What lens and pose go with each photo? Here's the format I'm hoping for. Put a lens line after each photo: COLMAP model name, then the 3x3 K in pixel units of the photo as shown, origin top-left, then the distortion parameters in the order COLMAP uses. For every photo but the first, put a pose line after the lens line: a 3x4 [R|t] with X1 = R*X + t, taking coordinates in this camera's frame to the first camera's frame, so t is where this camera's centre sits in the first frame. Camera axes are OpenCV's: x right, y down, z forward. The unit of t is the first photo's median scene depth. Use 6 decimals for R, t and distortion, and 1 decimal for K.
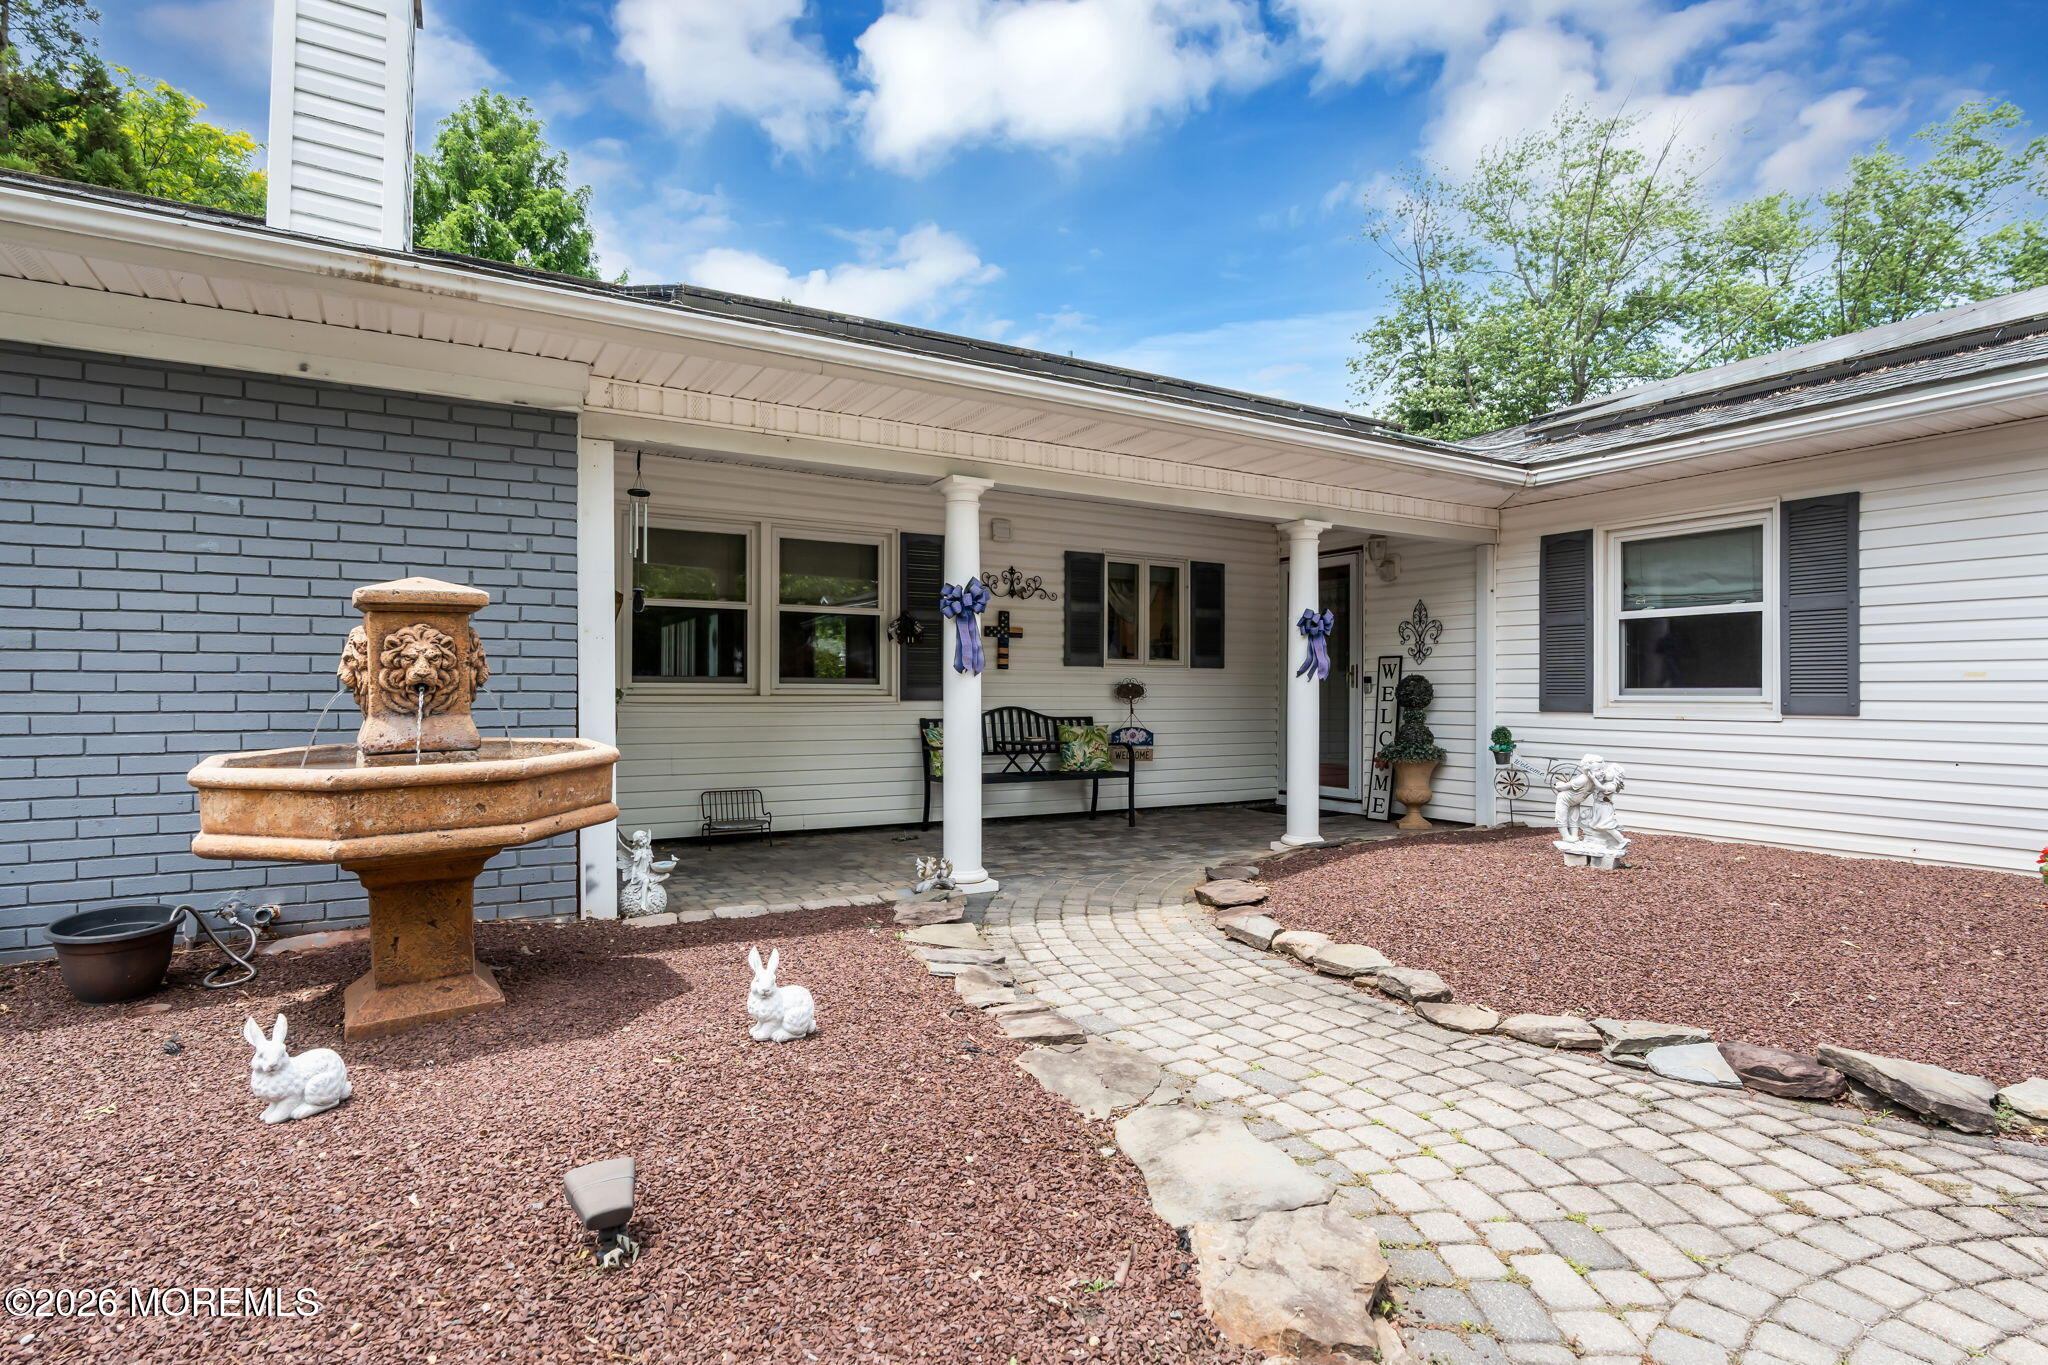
lens RADIAL K [[1017.0, 0, 1024.4], [0, 1017.0, 681.5], [0, 0, 1]] dist [-0.004658, -0.000159]
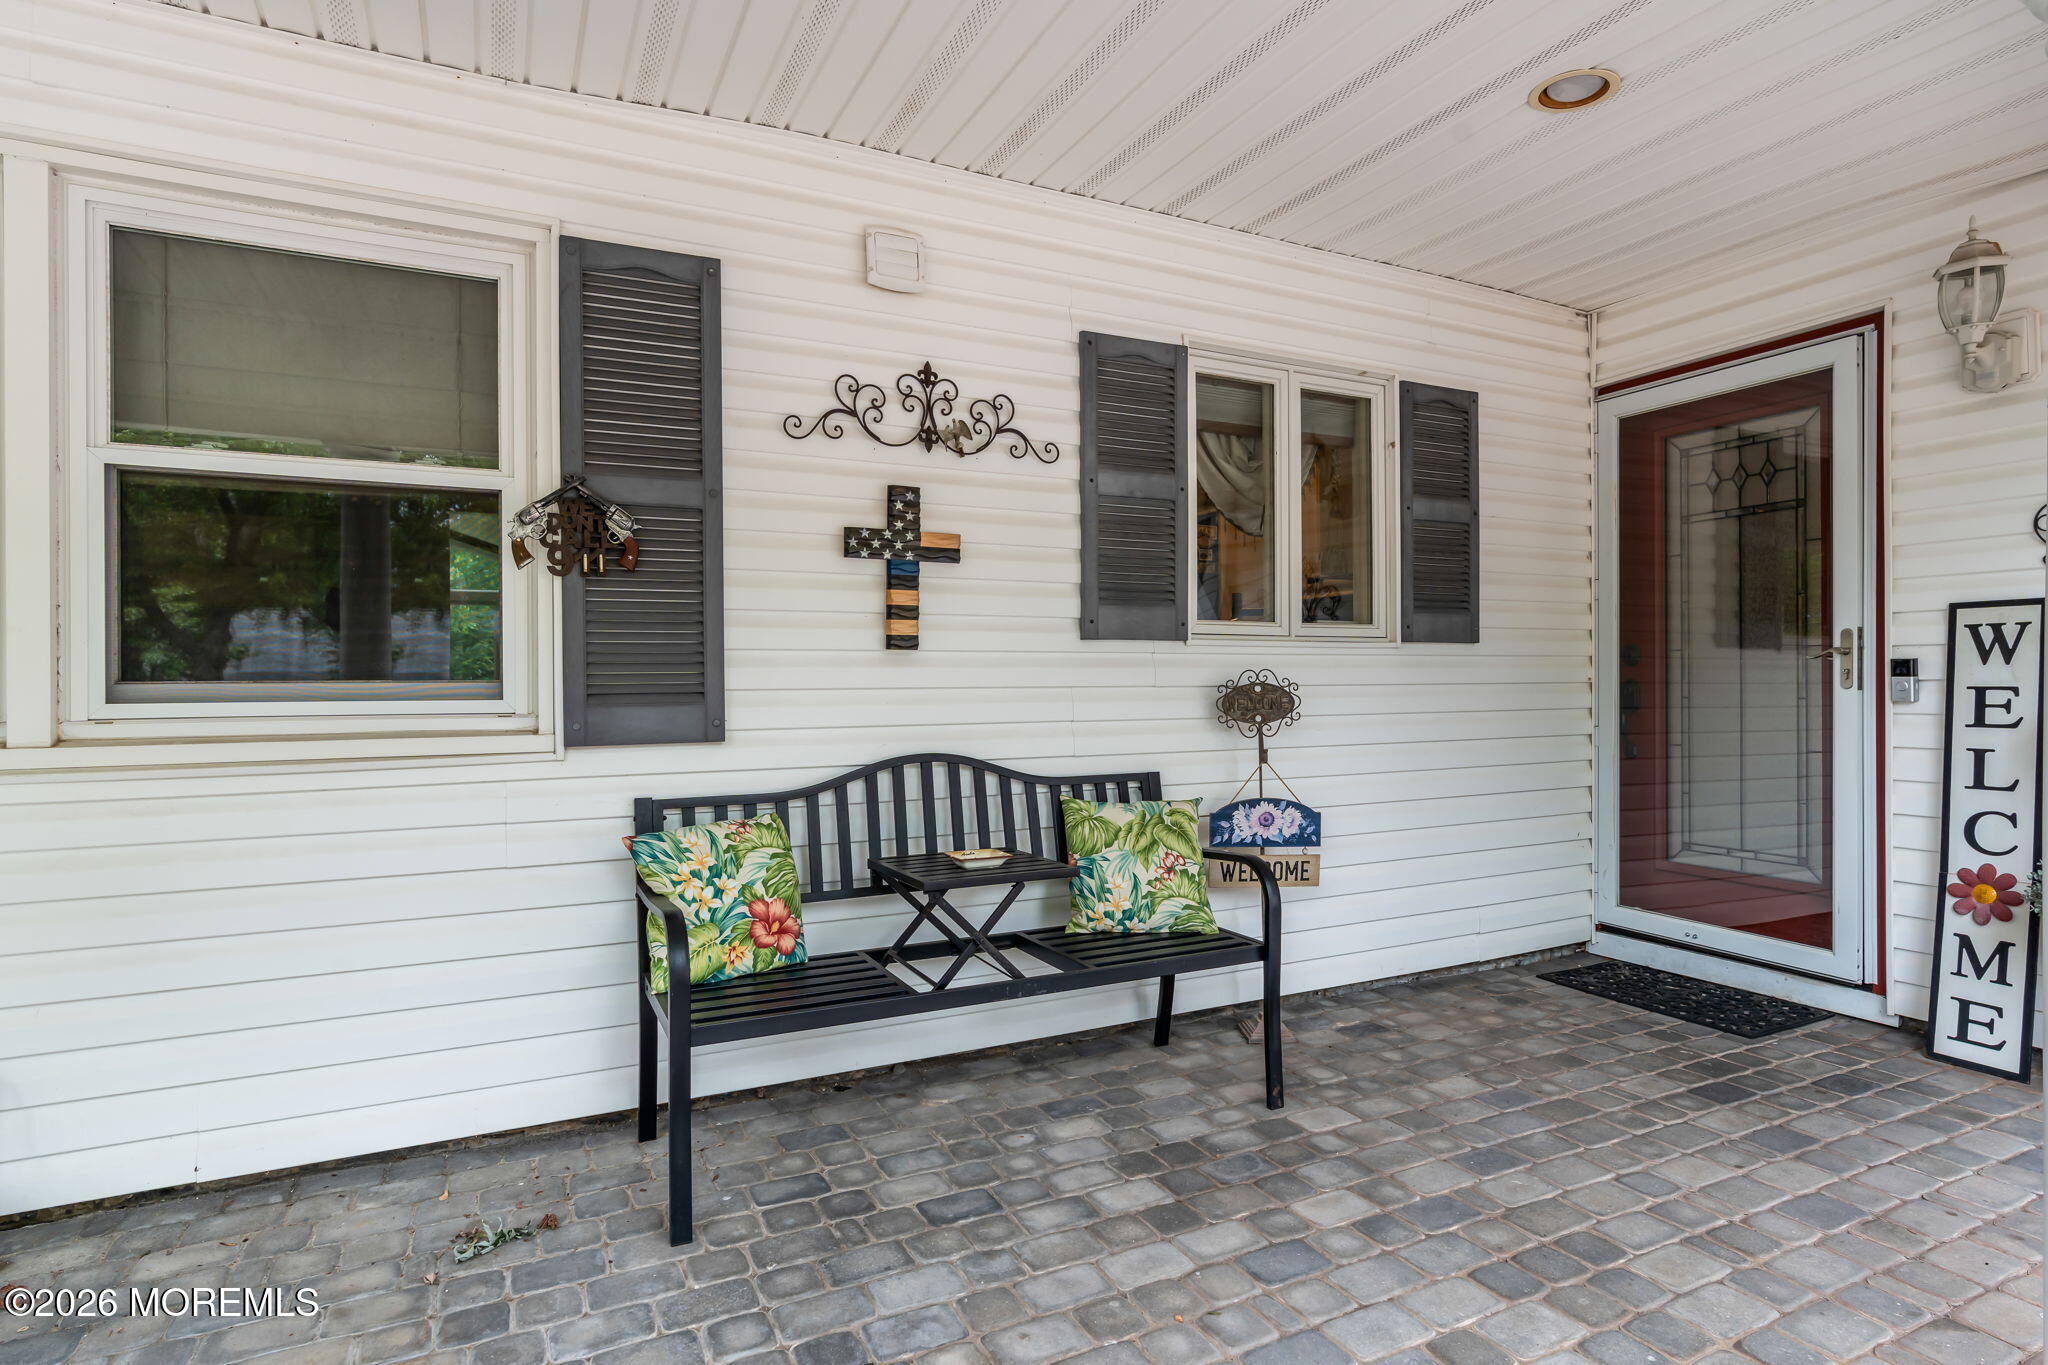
lens RADIAL K [[1045.4, 0, 1017.8], [0, 1045.4, 678.1], [0, 0, 1]] dist [-0.003618, 0.001434]
pose [[0.996363, -0.010146, -0.084600, 0.048348], [0.010903, 0.999905, 0.008489, -0.004536], [0.084505, -0.009380, 0.996379, 0.615469]]
